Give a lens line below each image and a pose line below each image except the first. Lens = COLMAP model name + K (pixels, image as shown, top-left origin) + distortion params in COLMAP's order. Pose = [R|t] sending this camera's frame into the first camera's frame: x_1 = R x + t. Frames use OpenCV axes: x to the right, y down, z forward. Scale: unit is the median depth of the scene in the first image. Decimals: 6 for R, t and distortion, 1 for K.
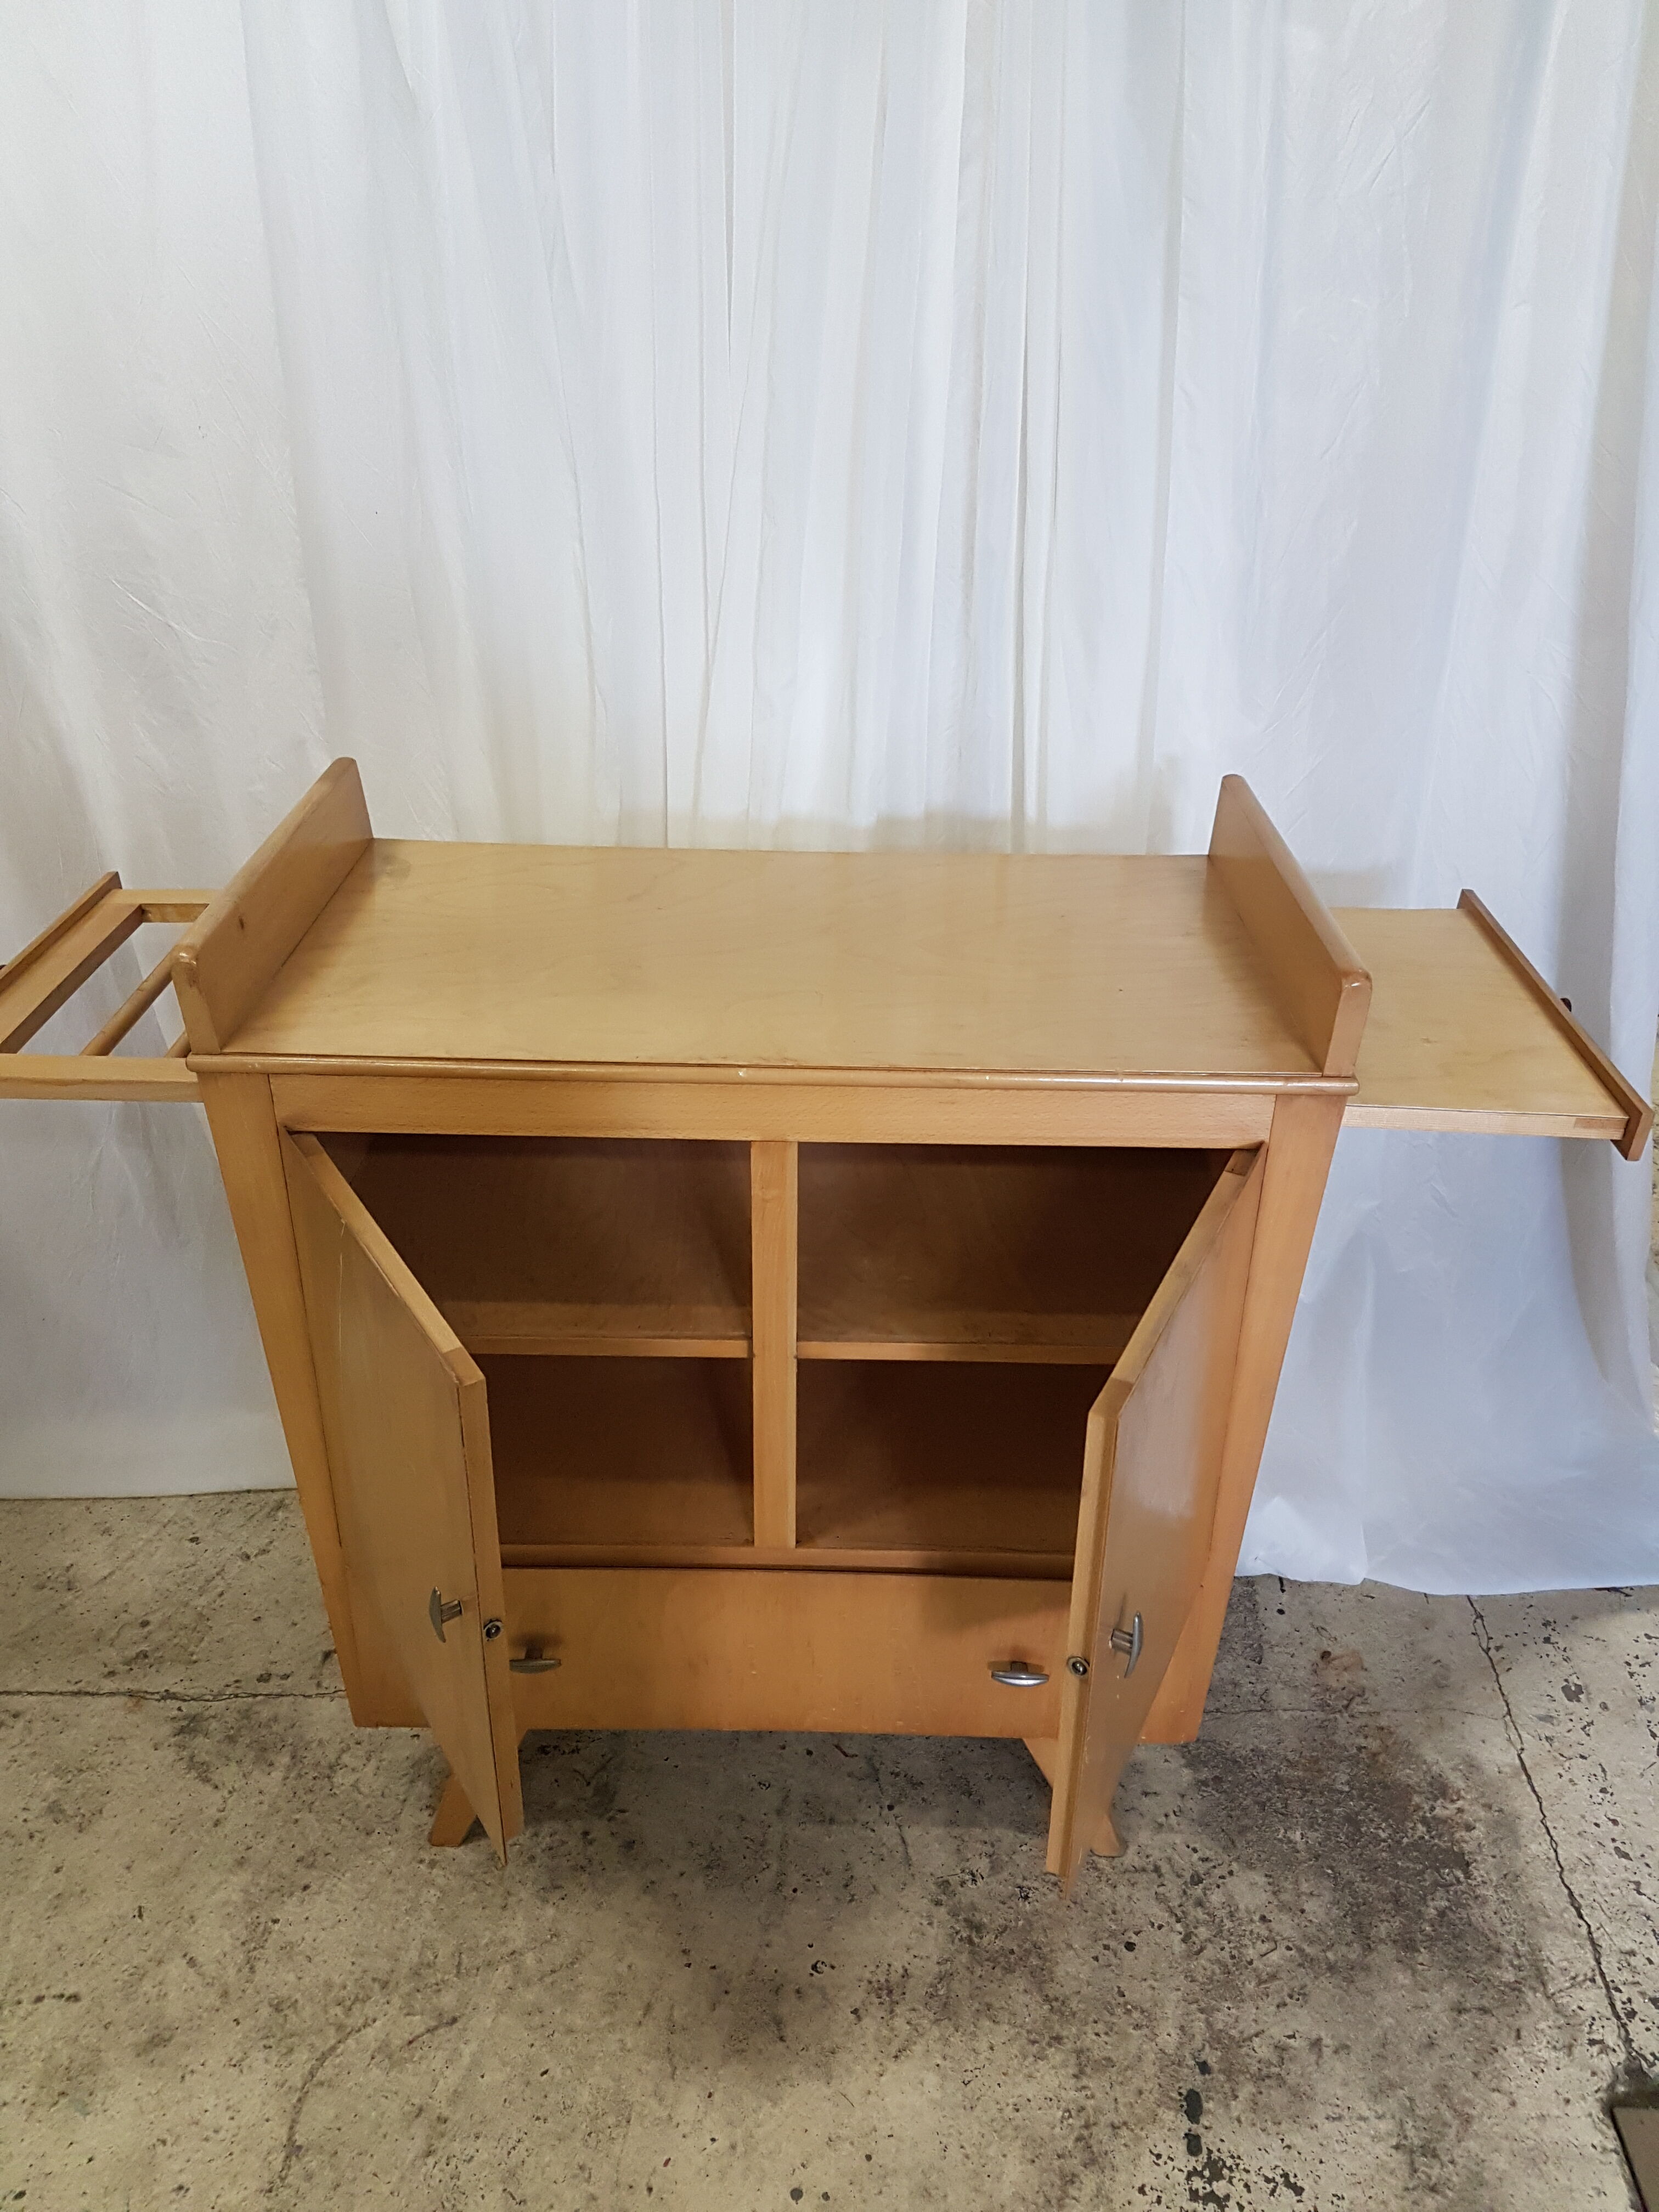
lens RADIAL K [[1723.6, 0, 835.6], [0, 1723.6, 1080.5], [0, 0, 1]] dist [0.034051, -0.082212]
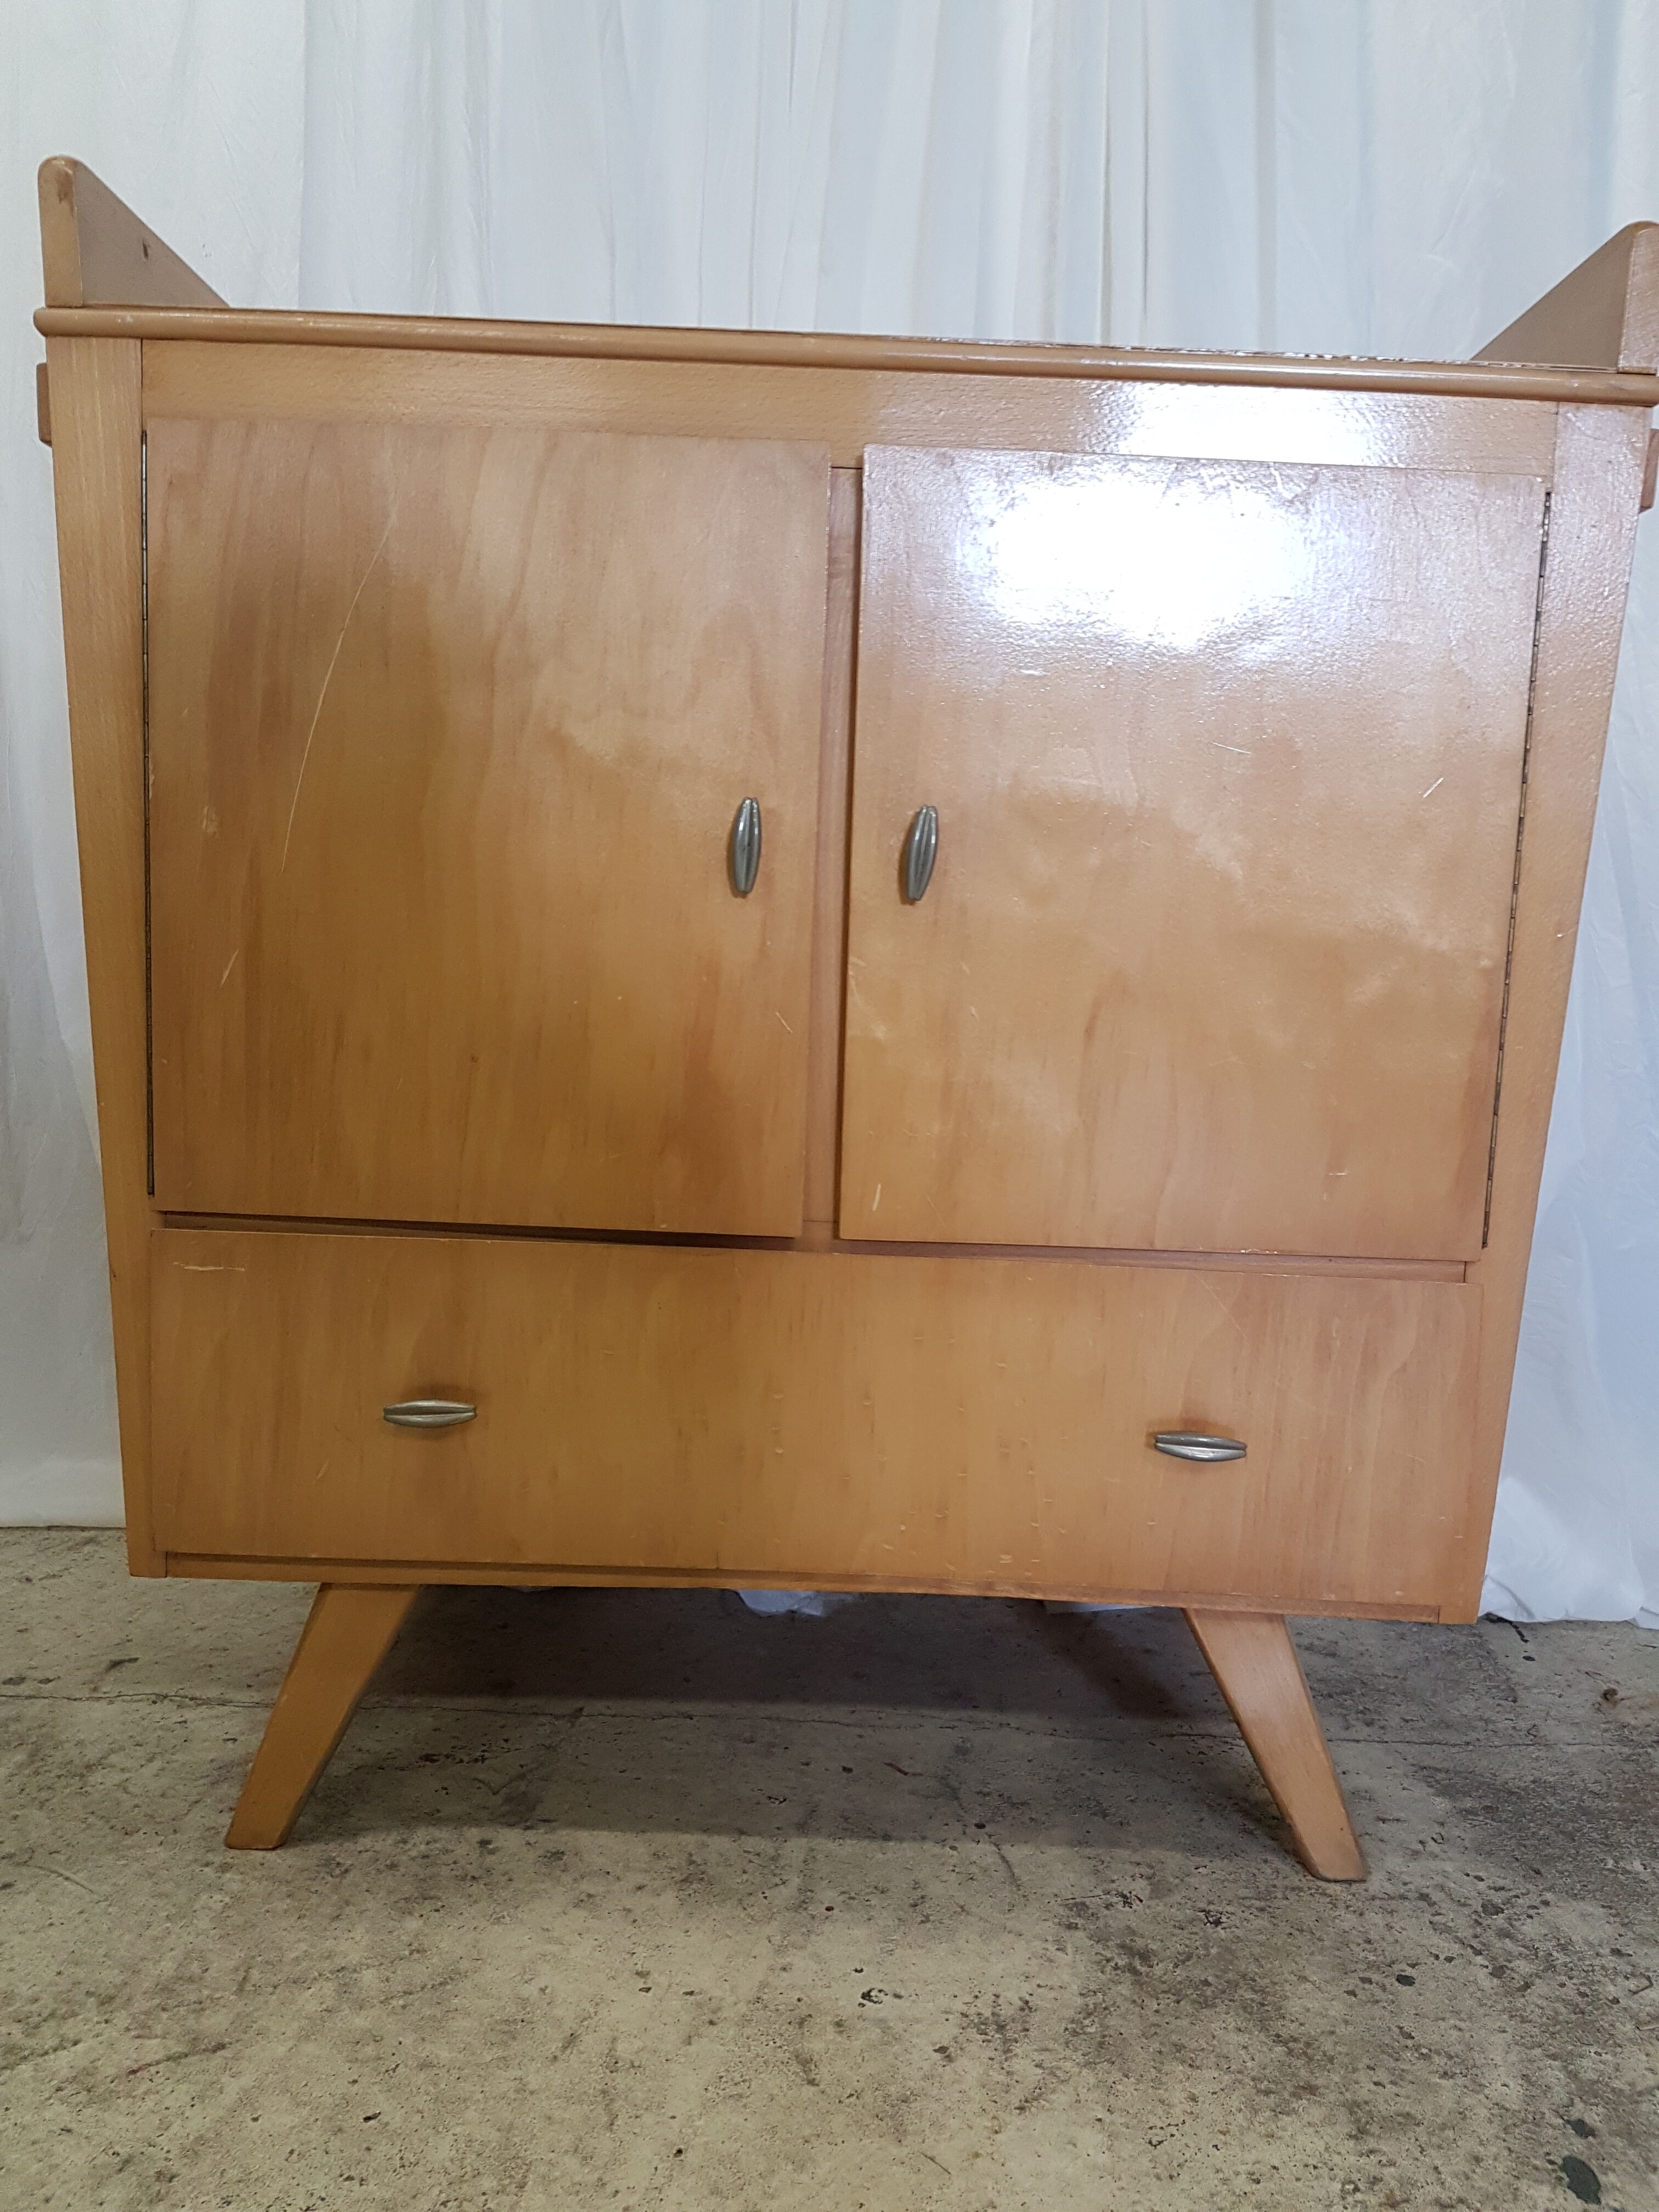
lens RADIAL K [[1741.8, 0, 857.2], [0, 1741.8, 1116.5], [0, 0, 1]] dist [-0.017558, -0.016735]
pose [[0.999592, 0.022720, 0.017299, -0.030805], [-0.015053, 0.934021, -0.356901, 0.431247], [-0.024266, 0.356495, 0.933982, 0.349438]]
